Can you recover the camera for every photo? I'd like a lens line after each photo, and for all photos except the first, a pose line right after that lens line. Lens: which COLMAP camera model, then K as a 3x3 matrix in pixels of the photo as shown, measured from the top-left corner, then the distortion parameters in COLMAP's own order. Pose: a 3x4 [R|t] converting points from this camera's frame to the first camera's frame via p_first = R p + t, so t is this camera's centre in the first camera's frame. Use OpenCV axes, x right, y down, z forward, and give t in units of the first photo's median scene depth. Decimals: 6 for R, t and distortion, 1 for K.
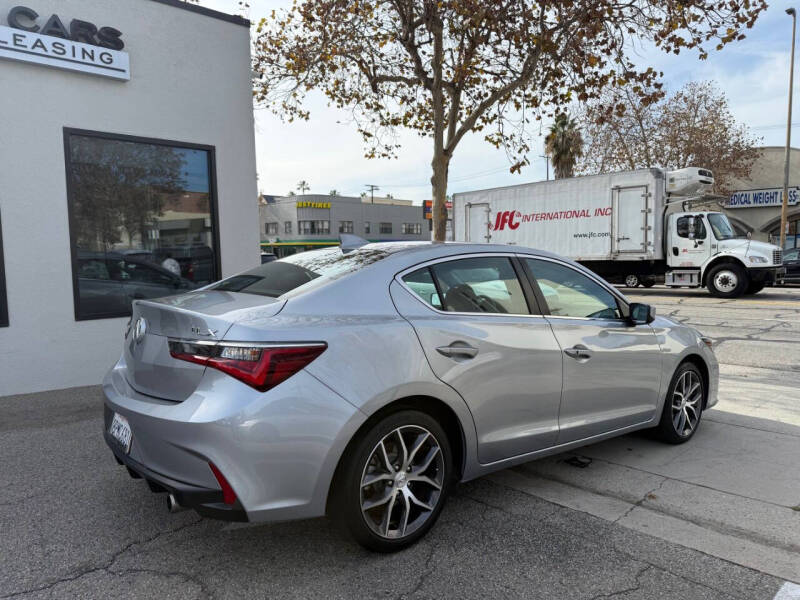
lens RADIAL K [[562.8, 0, 400.0], [0, 562.8, 300.0], [0, 0, 1]] dist [0.058164, -0.074855]
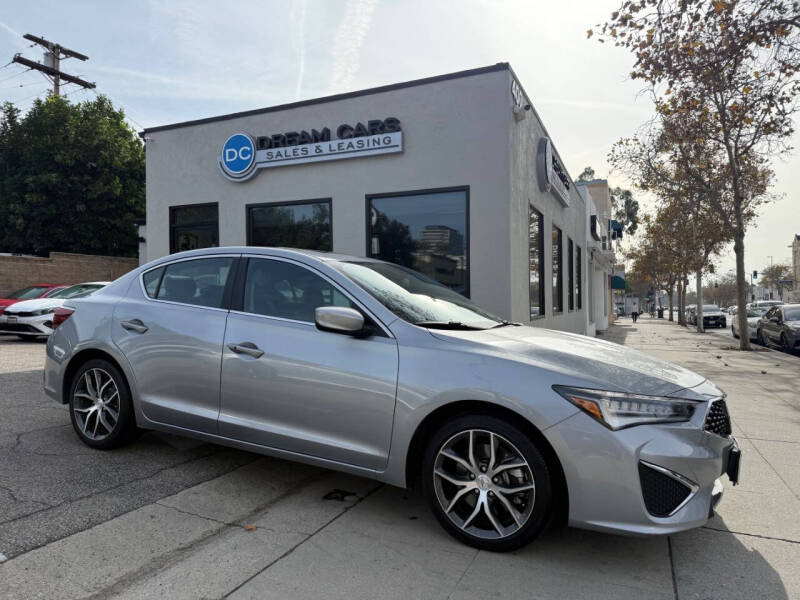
lens RADIAL K [[562.8, 0, 400.0], [0, 562.8, 300.0], [0, 0, 1]] dist [0.058164, -0.074855]
pose [[0.389743, 0.005203, -0.920909, 0.428192], [-0.078989, 0.996488, -0.027799, 0.003983], [0.917530, 0.083576, 0.388785, 0.277482]]
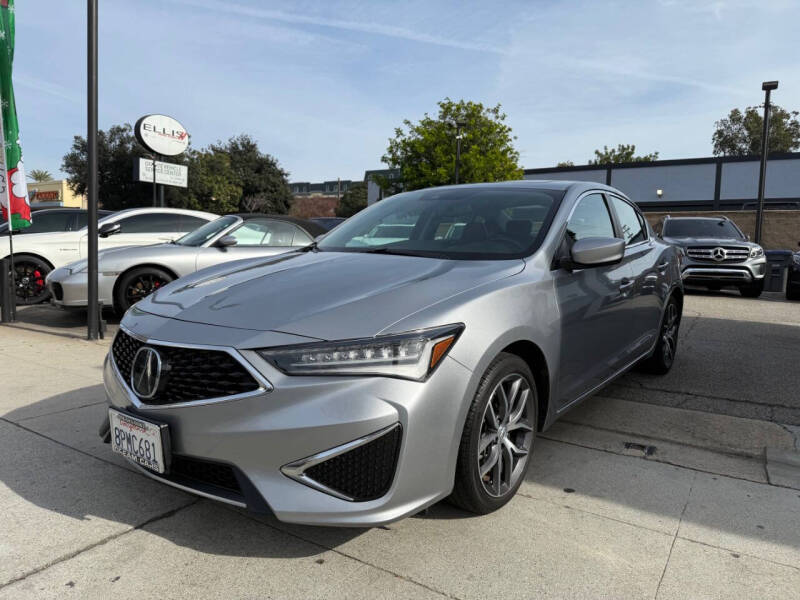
lens RADIAL K [[566.1, 0, 399.3], [0, 566.1, 303.3], [0, 0, 1]] dist [0.035991, -0.042132]
pose [[-0.973677, -0.001190, -0.227928, 0.191495], [-0.039753, 0.985547, 0.164670, -0.016856], [0.224438, 0.169397, -0.959652, 0.742629]]
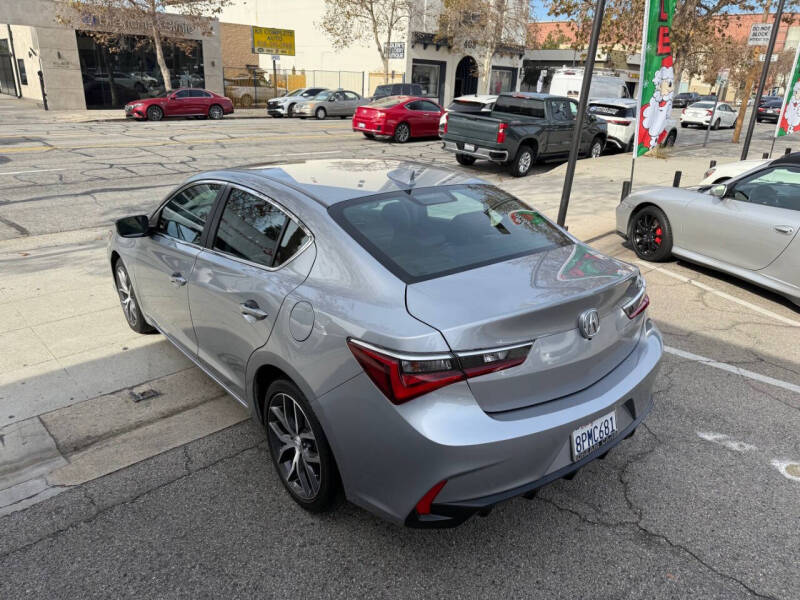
lens RADIAL K [[566.1, 0, 399.3], [0, 566.1, 303.3], [0, 0, 1]] dist [0.035991, -0.042132]
pose [[0.025158, -0.343907, 0.938667, -0.313735], [0.045228, 0.938394, 0.342594, -0.069997], [-0.998660, 0.033836, 0.039162, 0.321559]]
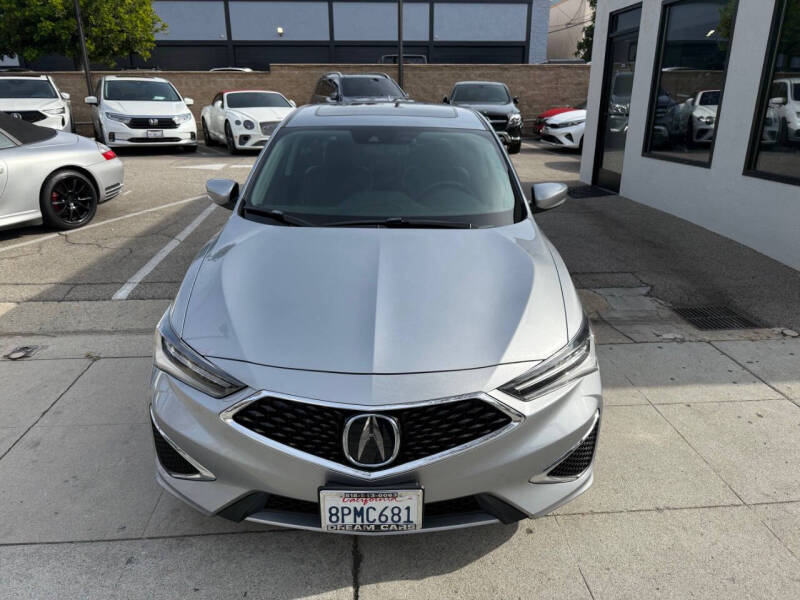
lens RADIAL K [[569.5, 0, 397.1], [0, 569.5, 297.8], [0, 0, 1]] dist [0.036214, -0.048816]
pose [[-0.639017, 0.264199, -0.722396, 0.339173], [-0.055698, 0.920803, 0.386031, -0.066451], [0.767173, 0.286917, -0.573694, 0.636815]]
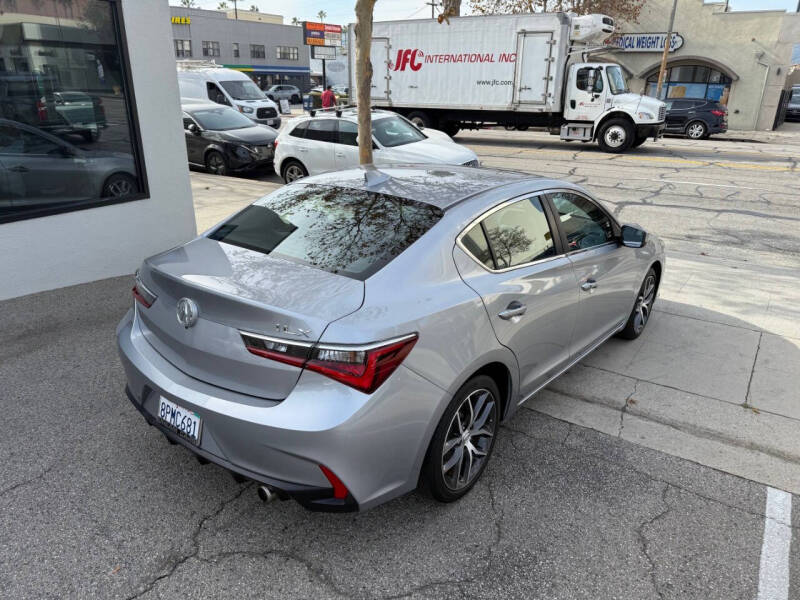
lens RADIAL K [[567.1, 0, 400.0], [0, 567.1, 300.0], [0, 0, 1]] dist [0.029499, -0.034640]
pose [[0.976496, -0.049370, 0.209804, -0.081397], [-0.012169, 0.959232, 0.282359, -0.056328], [-0.215191, -0.278275, 0.936085, 0.025363]]
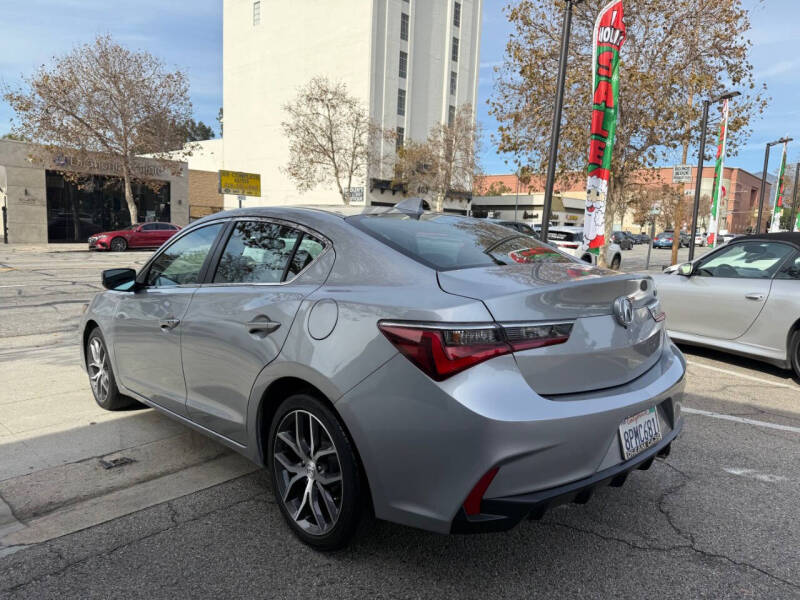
lens RADIAL K [[563.6, 0, 403.0], [0, 563.6, 302.8], [0, 0, 1]] dist [0.054473, -0.063382]
pose [[-0.056766, -0.113480, 0.991917, -0.315693], [0.047987, 0.992061, 0.116243, -0.017515], [-0.997234, 0.054198, -0.050870, 0.349802]]
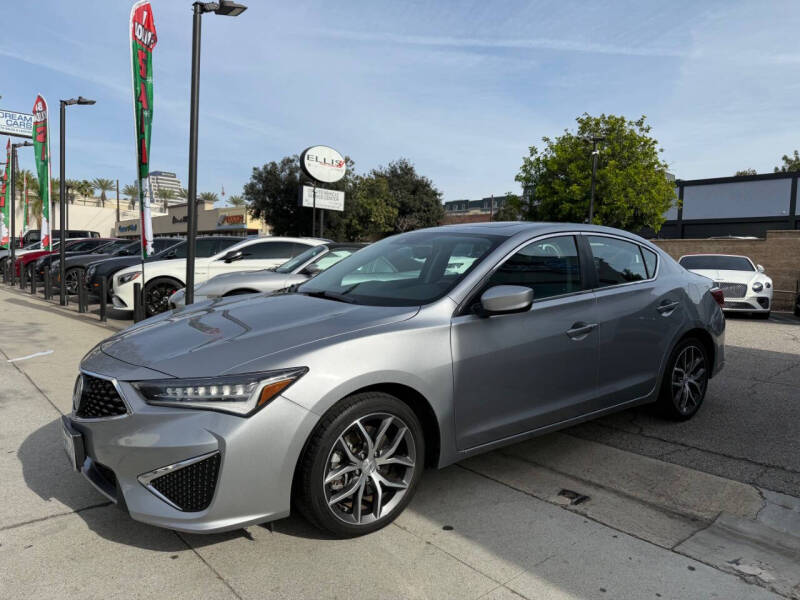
lens RADIAL K [[562.8, 0, 400.0], [0, 562.8, 300.0], [0, 0, 1]] dist [0.058164, -0.074855]
pose [[-0.998296, -0.028871, 0.050708, 0.078002], [-0.021485, 0.989834, 0.140594, -0.037401], [-0.054251, 0.139265, -0.988768, 0.777521]]
